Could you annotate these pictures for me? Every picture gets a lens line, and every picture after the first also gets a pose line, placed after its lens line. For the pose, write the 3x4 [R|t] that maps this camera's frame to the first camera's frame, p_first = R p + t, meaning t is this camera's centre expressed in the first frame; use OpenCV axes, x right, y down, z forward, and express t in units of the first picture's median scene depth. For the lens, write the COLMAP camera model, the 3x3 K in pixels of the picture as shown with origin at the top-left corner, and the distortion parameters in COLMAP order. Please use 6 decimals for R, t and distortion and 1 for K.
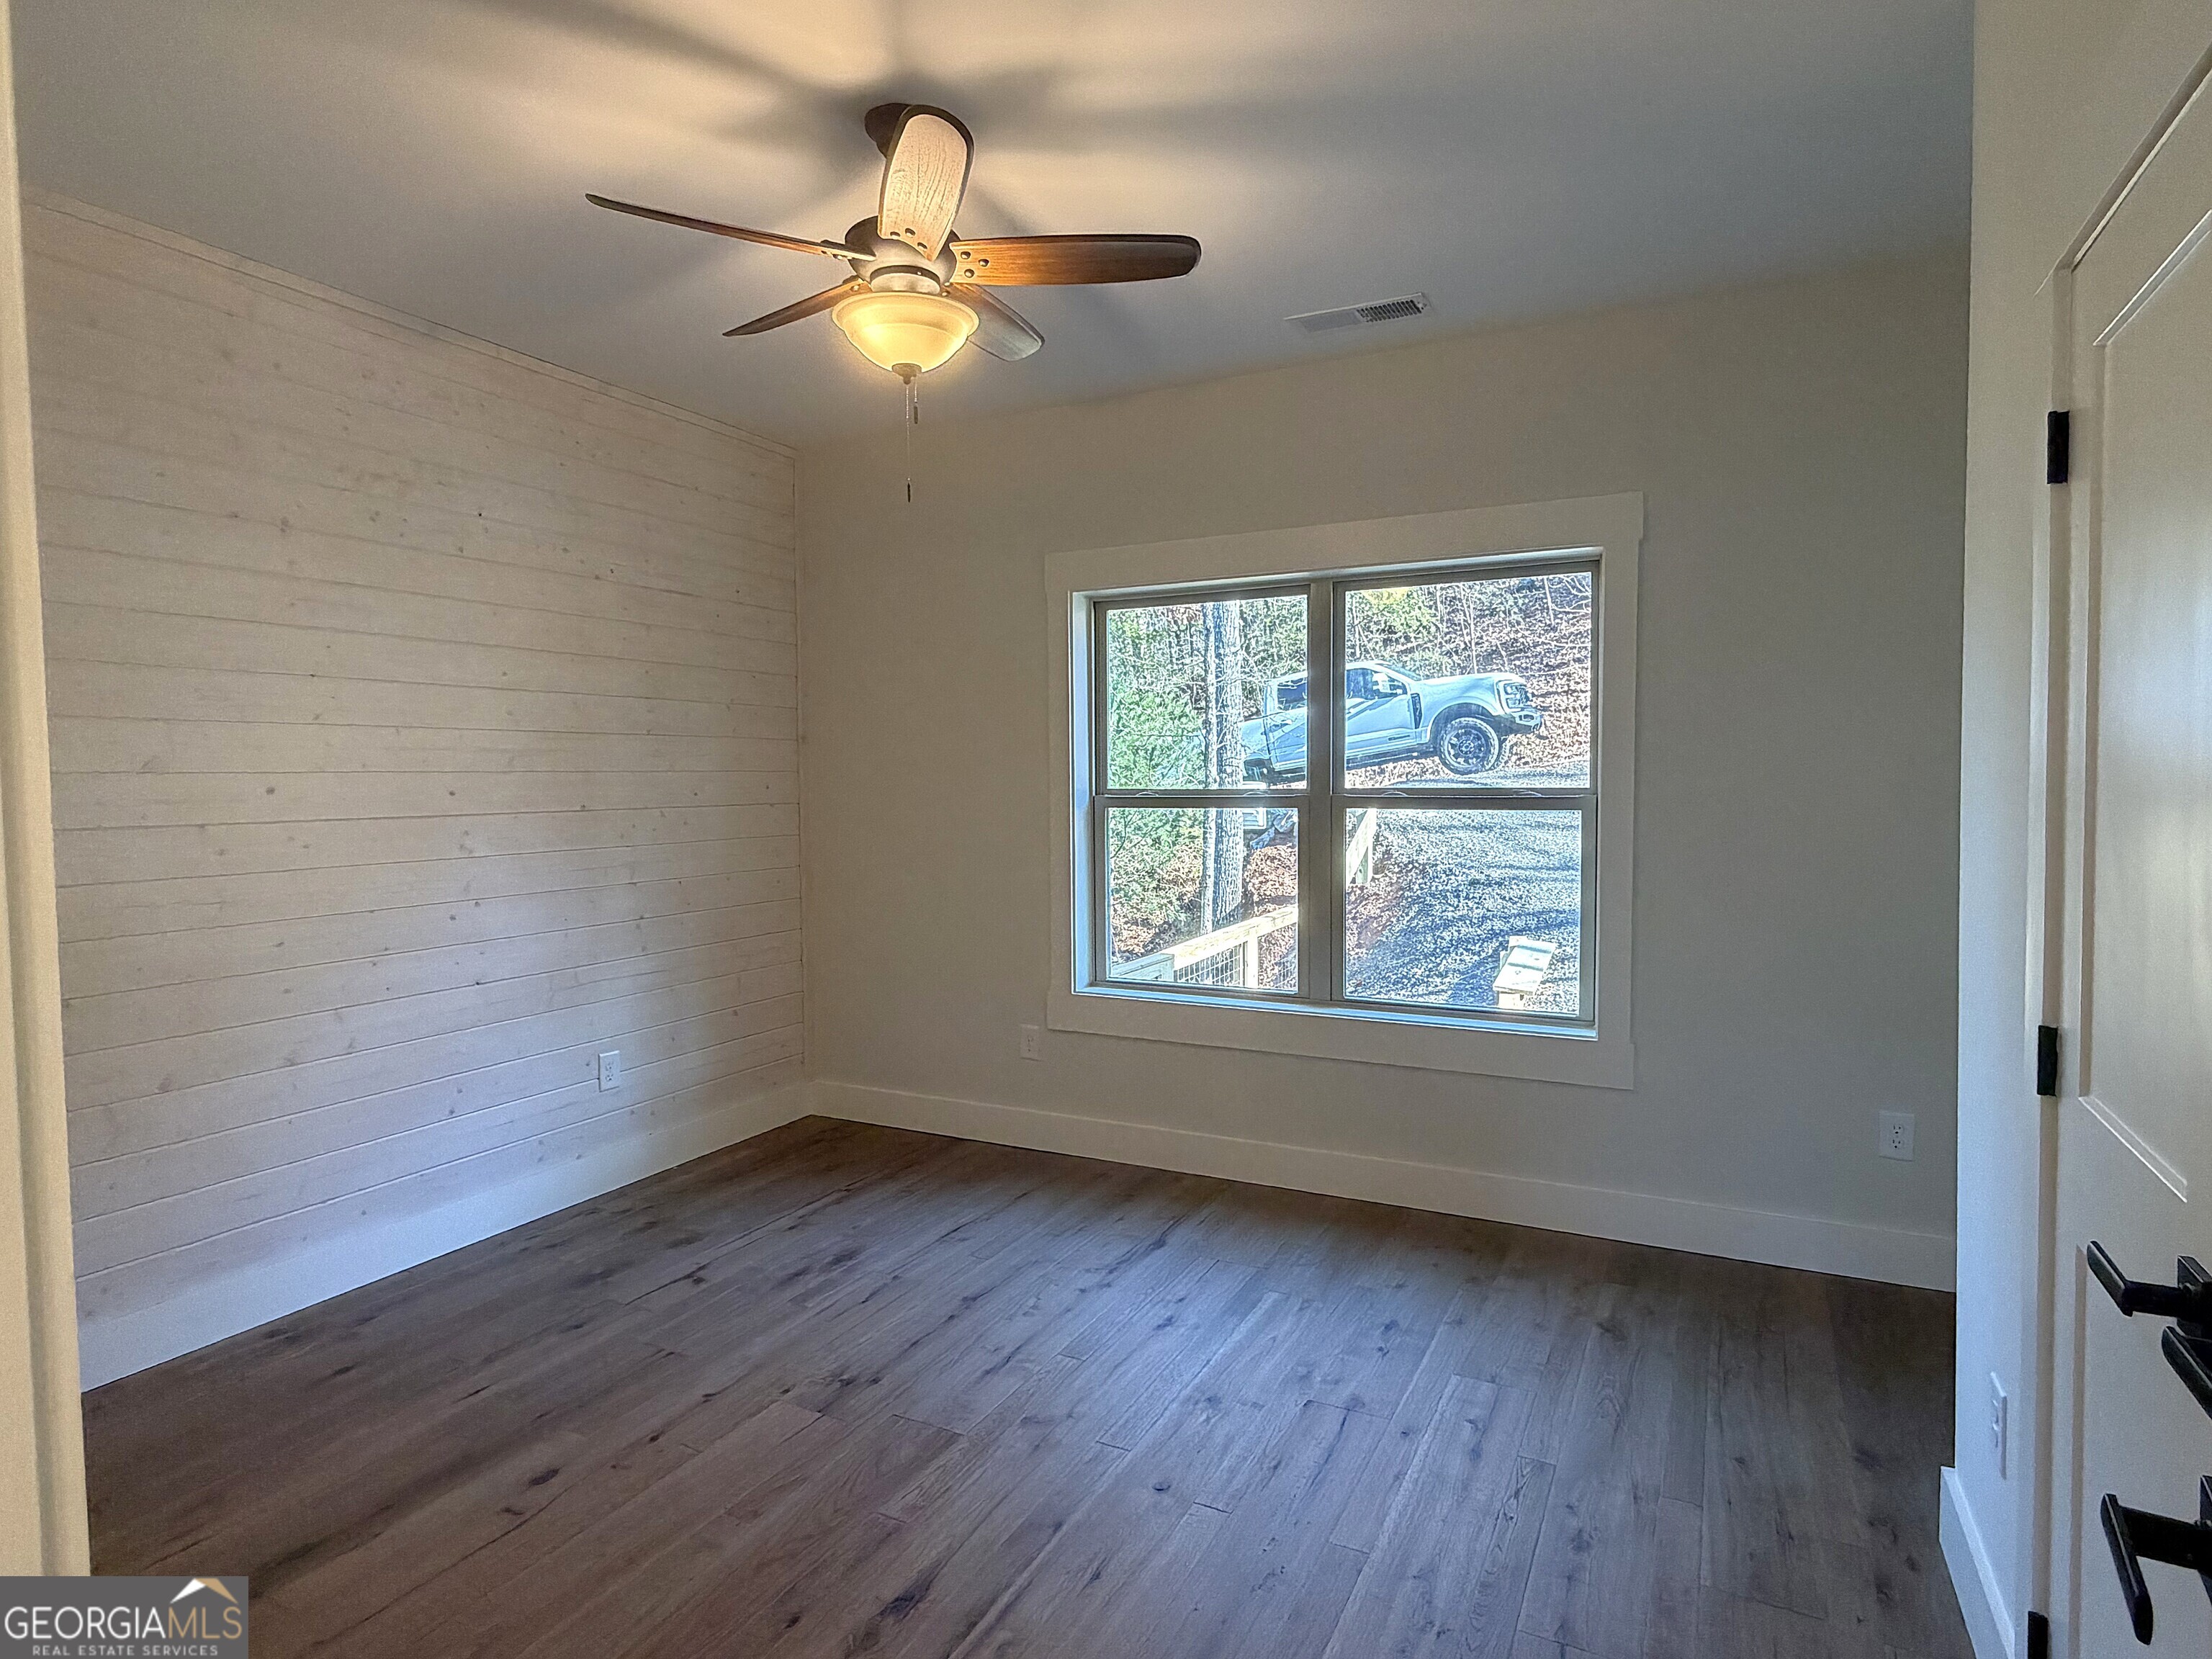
lens RADIAL K [[1199.6, 0, 1107.1], [0, 1199.6, 827.0], [0, 0, 1]] dist [-0.025440, -0.000751]
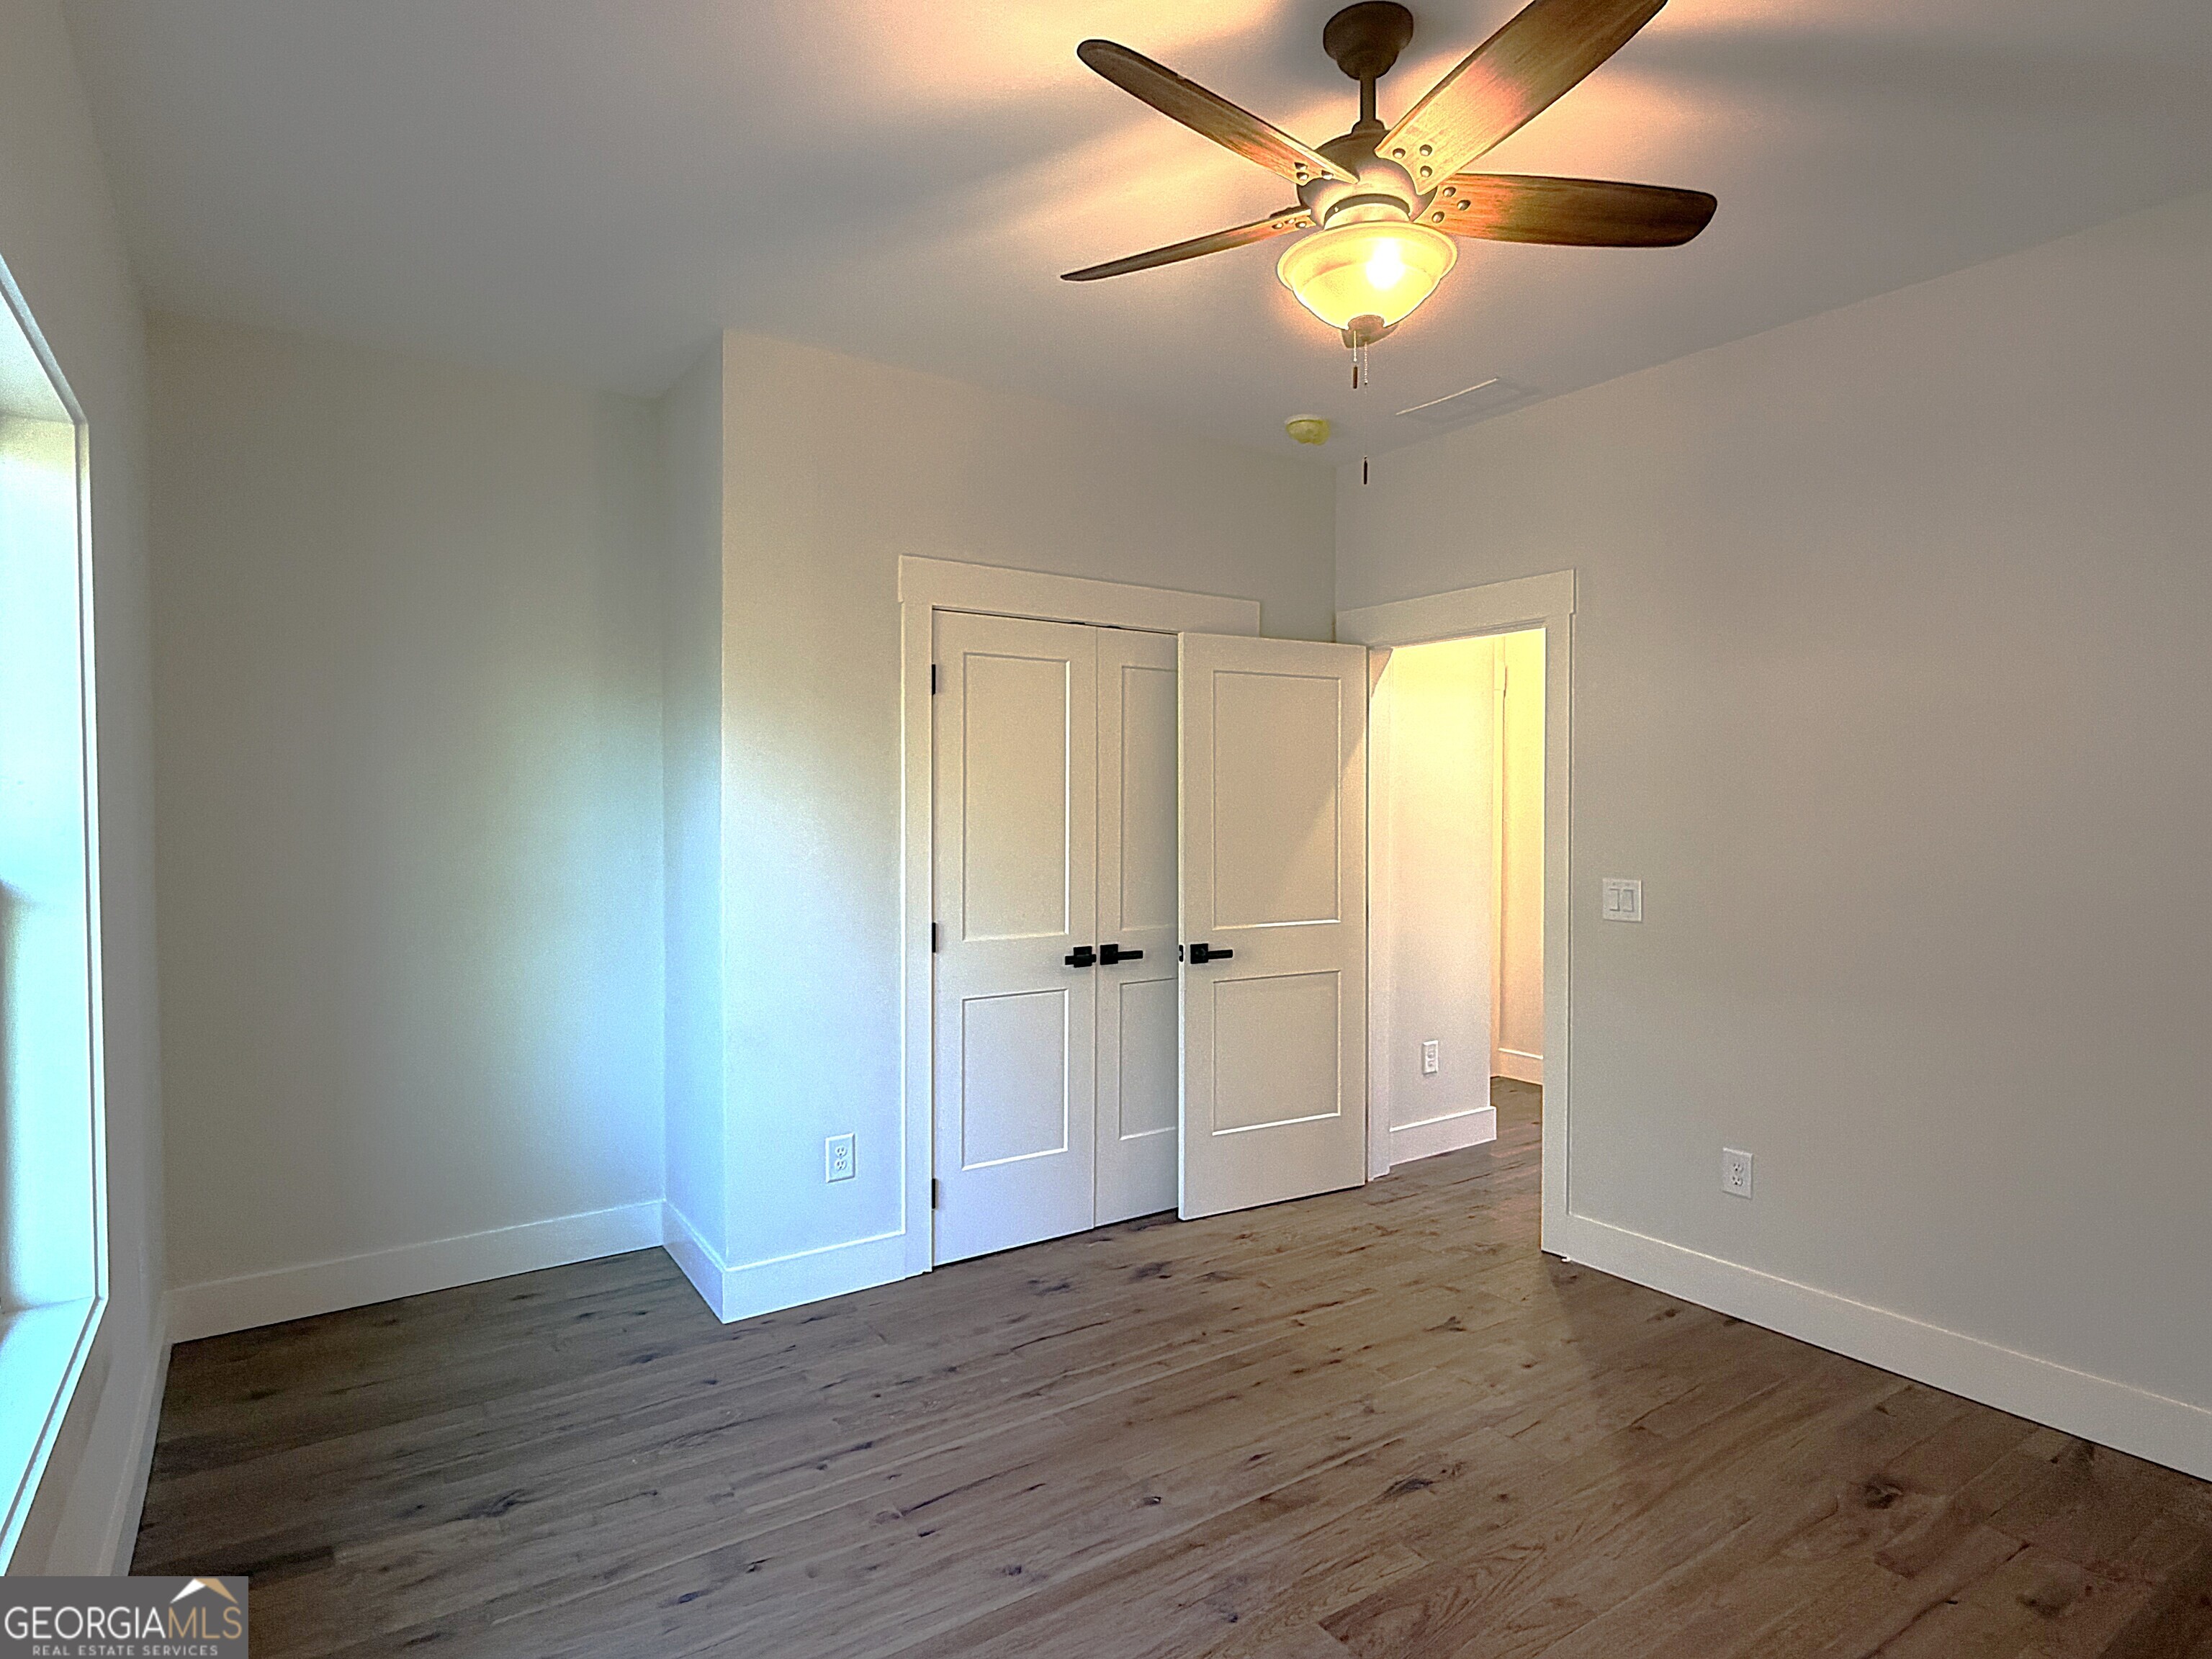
lens RADIAL K [[1199.6, 0, 1113.3], [0, 1199.6, 837.9], [0, 0, 1]] dist [-0.025440, -0.000751]
pose [[-0.885537, 0.011443, 0.464429, -0.396443], [0.033742, 0.998641, 0.039731, -0.063803], [-0.463343, 0.050854, -0.884719, 1.827792]]
